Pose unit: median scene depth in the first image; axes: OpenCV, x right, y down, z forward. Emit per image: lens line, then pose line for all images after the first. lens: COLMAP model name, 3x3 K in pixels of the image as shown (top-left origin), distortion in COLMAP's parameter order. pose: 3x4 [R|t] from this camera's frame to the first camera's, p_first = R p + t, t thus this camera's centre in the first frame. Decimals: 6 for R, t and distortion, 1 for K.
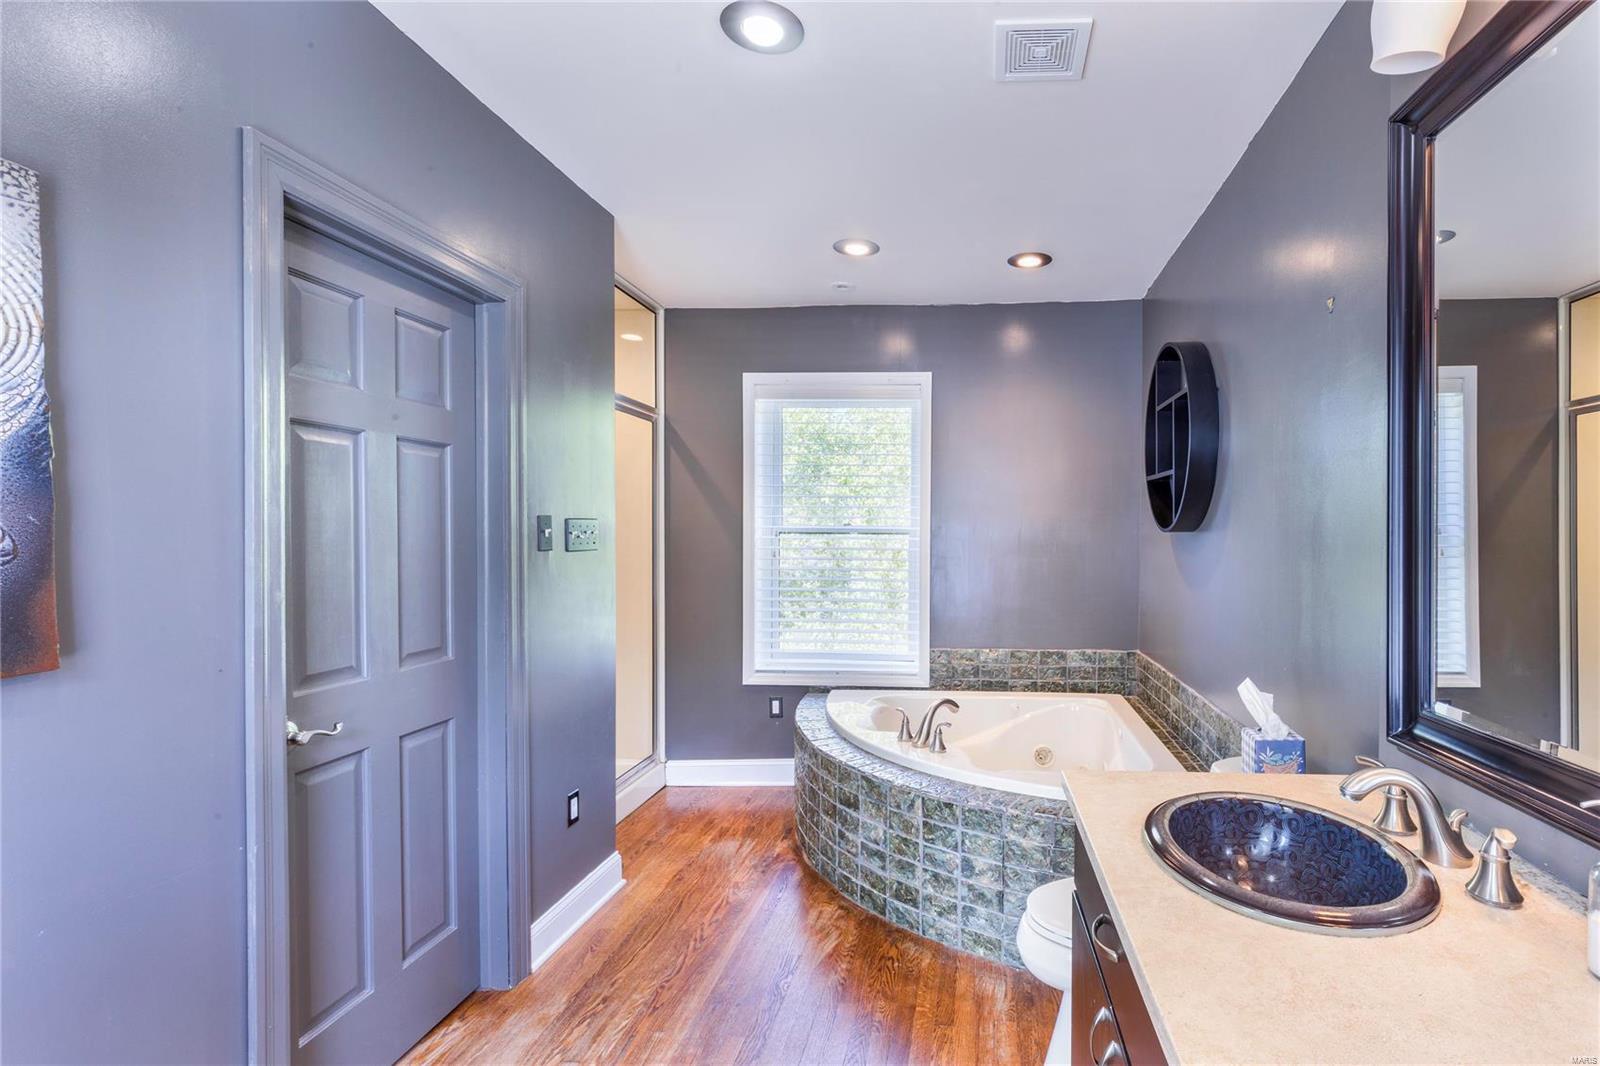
lens RADIAL K [[759.2, 0, 800.4], [0, 759.2, 538.6], [0, 0, 1]] dist [-0.003680, -0.000306]
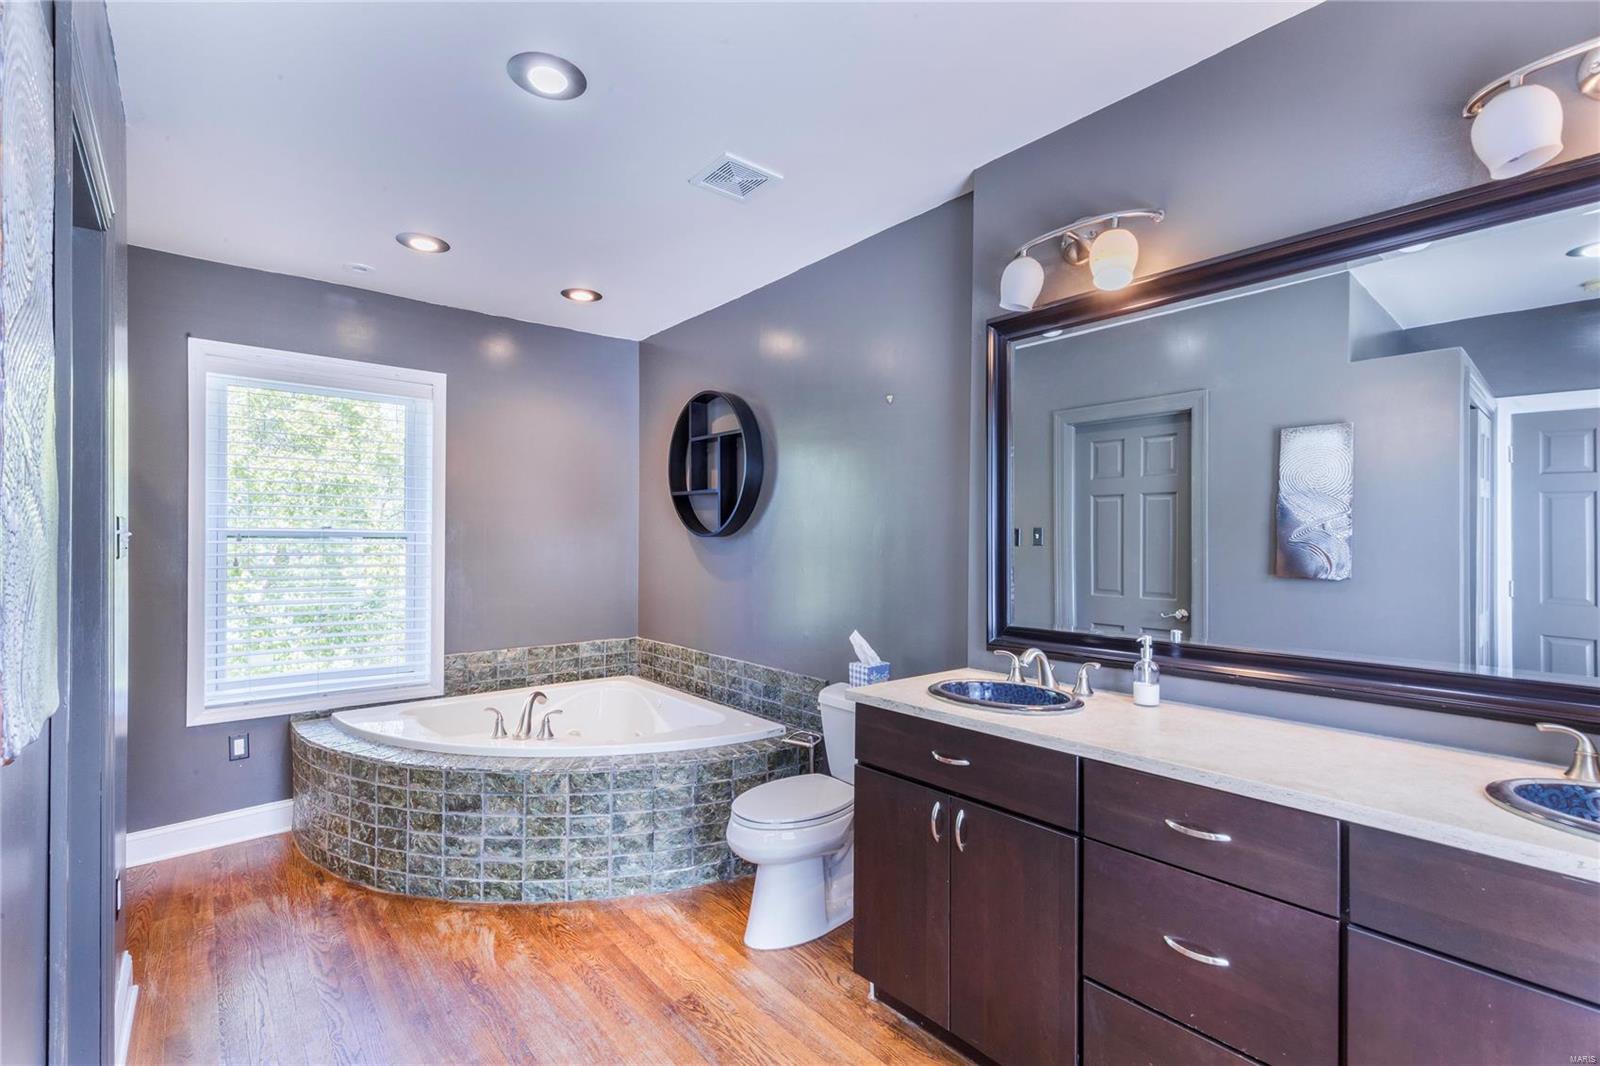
lens RADIAL K [[723.1, 0, 804.9], [0, 723.1, 535.3], [0, 0, 1]] dist [0.005535, -0.001245]
pose [[0.730452, 0.003668, 0.682954, -0.293518], [0.004039, 0.999945, -0.009690, 0.001667], [-0.682952, 0.009837, 0.730397, -0.011318]]
